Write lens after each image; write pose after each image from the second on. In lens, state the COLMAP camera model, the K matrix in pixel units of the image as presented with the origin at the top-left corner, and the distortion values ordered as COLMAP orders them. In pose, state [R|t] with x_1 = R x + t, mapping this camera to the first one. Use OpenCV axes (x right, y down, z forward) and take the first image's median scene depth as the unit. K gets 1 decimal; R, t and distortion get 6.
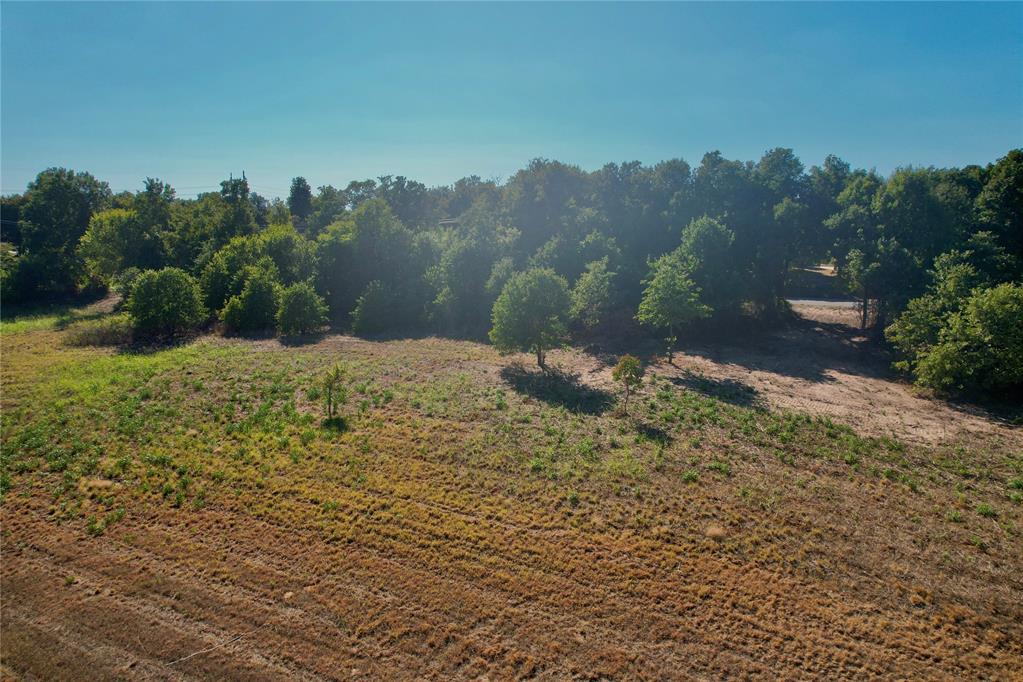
lens RADIAL K [[653.3, 0, 515.5], [0, 653.3, 350.8], [0, 0, 1]] dist [-0.081363, 0.072843]
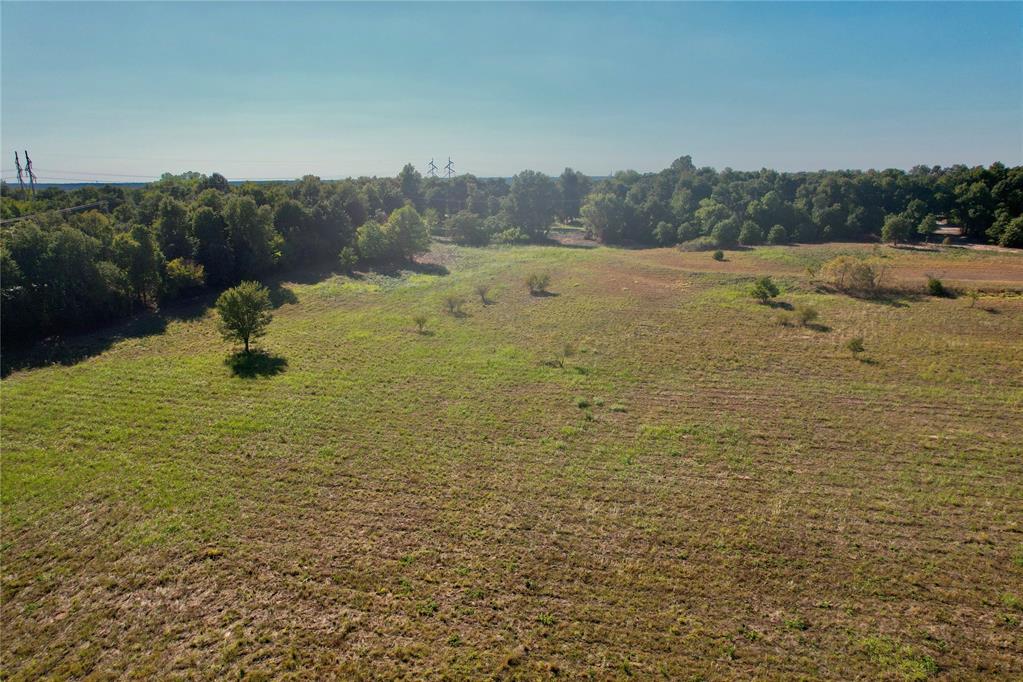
lens RADIAL K [[653.3, 0, 516.5], [0, 653.3, 346.6], [0, 0, 1]] dist [-0.081363, 0.072843]
pose [[0.977033, -0.066847, 0.202329, -3.049497], [0.055556, 0.996591, 0.060987, 0.271295], [-0.205716, -0.048346, 0.977417, -2.198883]]
